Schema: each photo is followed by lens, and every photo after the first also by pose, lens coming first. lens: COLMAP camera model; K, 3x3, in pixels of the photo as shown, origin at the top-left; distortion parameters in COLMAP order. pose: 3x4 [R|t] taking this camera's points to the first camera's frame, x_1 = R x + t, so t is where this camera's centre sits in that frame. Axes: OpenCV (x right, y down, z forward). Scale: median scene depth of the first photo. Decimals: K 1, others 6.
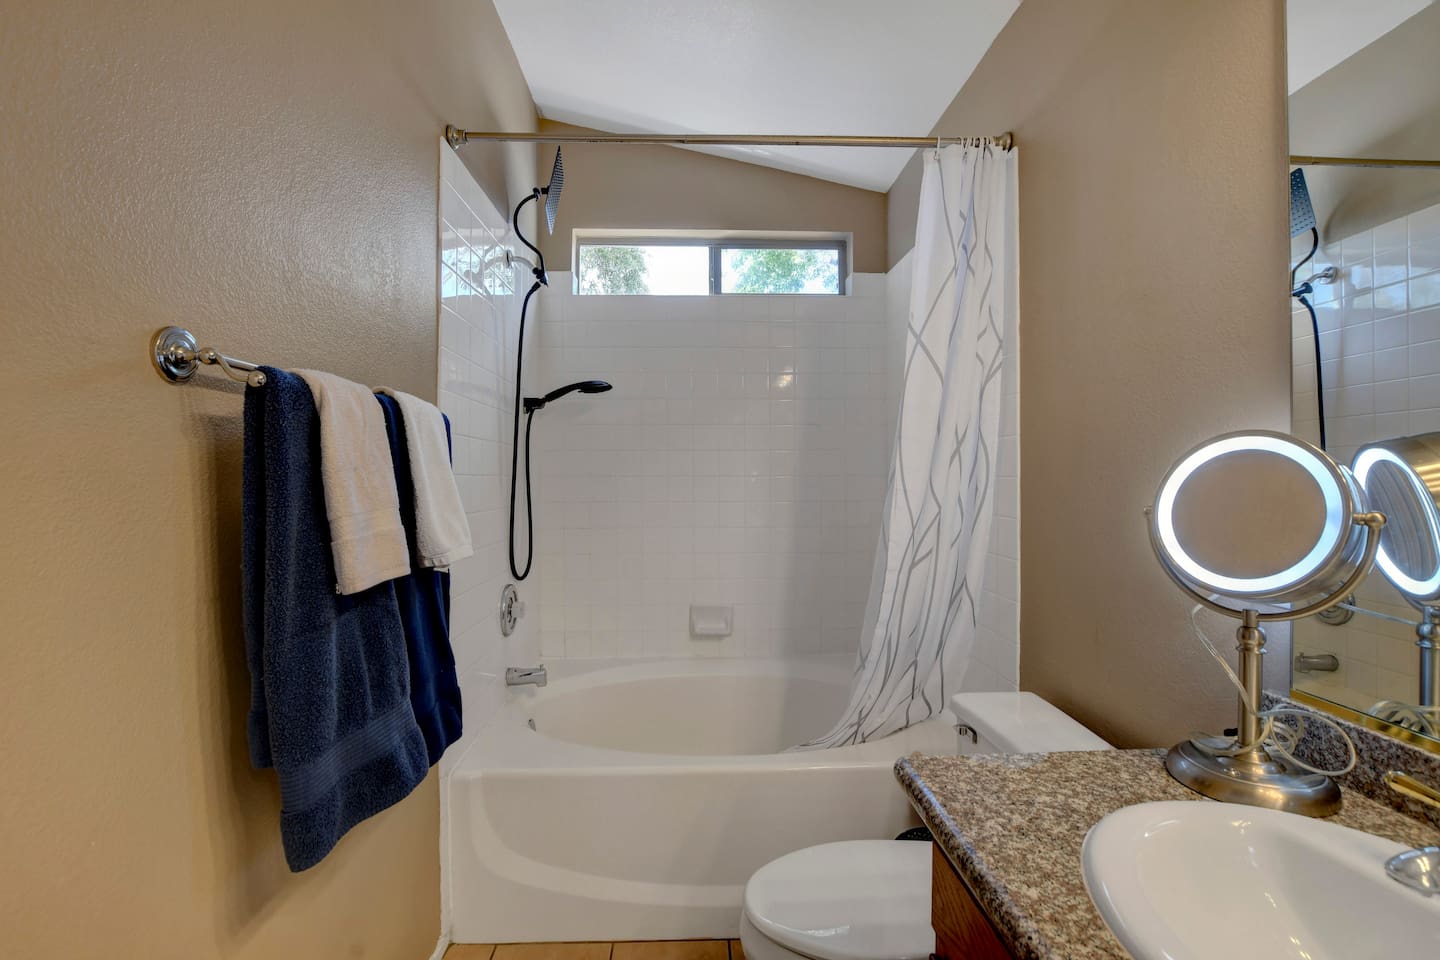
lens RADIAL K [[650.5, 0, 720.0], [0, 650.5, 480.0], [0, 0, 1]] dist [-0.041858, 0.007000]
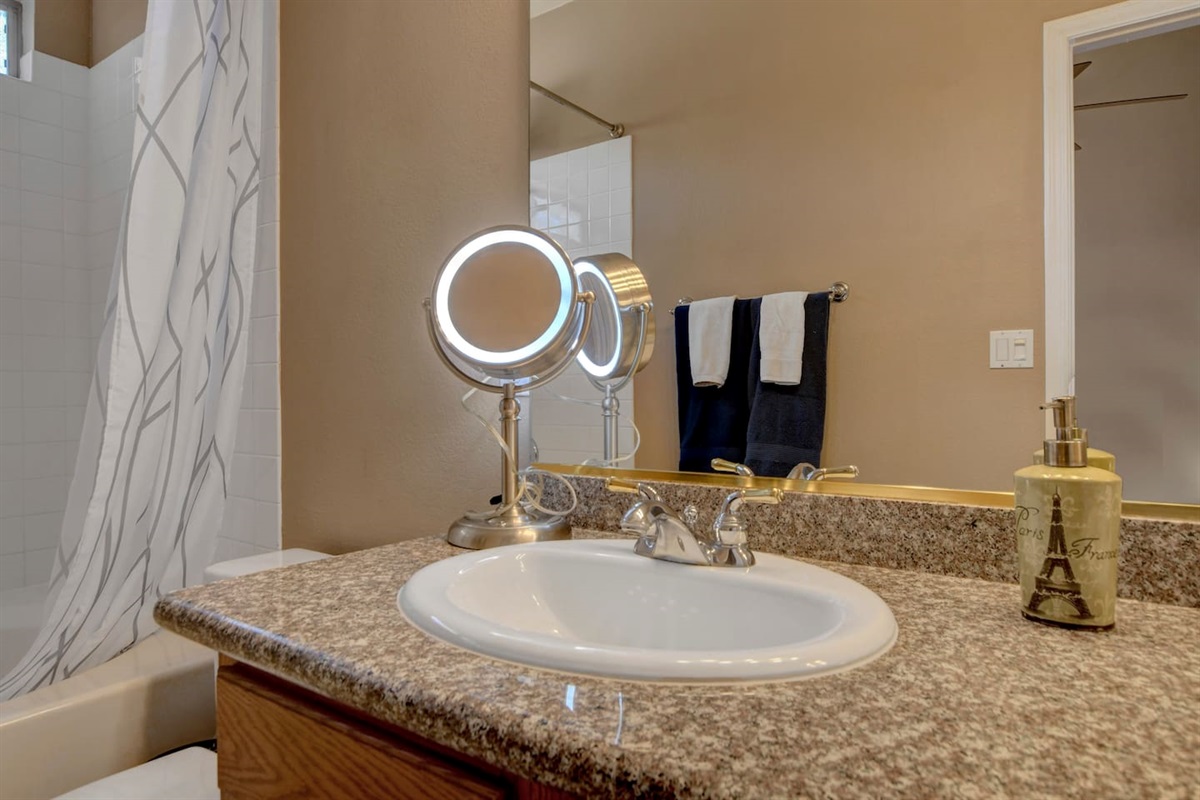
lens RADIAL K [[689.3, 0, 600.0], [0, 689.3, 400.0], [0, 0, 1]] dist [-0.004201, 0.000622]
pose [[0.613333, -0.008442, 0.789779, -0.044756], [0.010410, 0.999942, 0.002604, 0.207274], [-0.789756, 0.006624, 0.613386, 0.089696]]
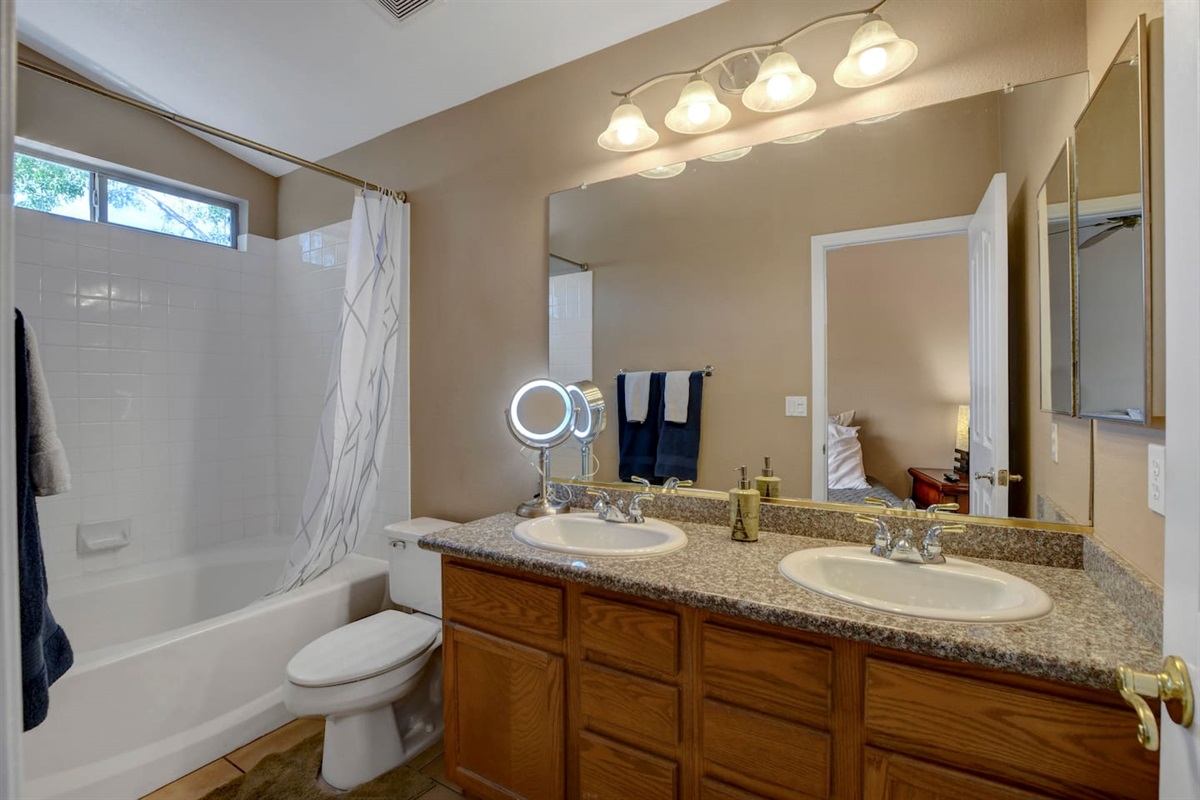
lens RADIAL K [[523.0, 0, 601.4], [0, 523.0, 439.1], [0, 0, 1]] dist [-0.021901, 0.000396]
pose [[0.552844, -0.067660, 0.830533, -0.748738], [0.006302, 0.997009, 0.077027, 0.006611], [-0.833261, -0.037350, 0.551617, -0.363156]]
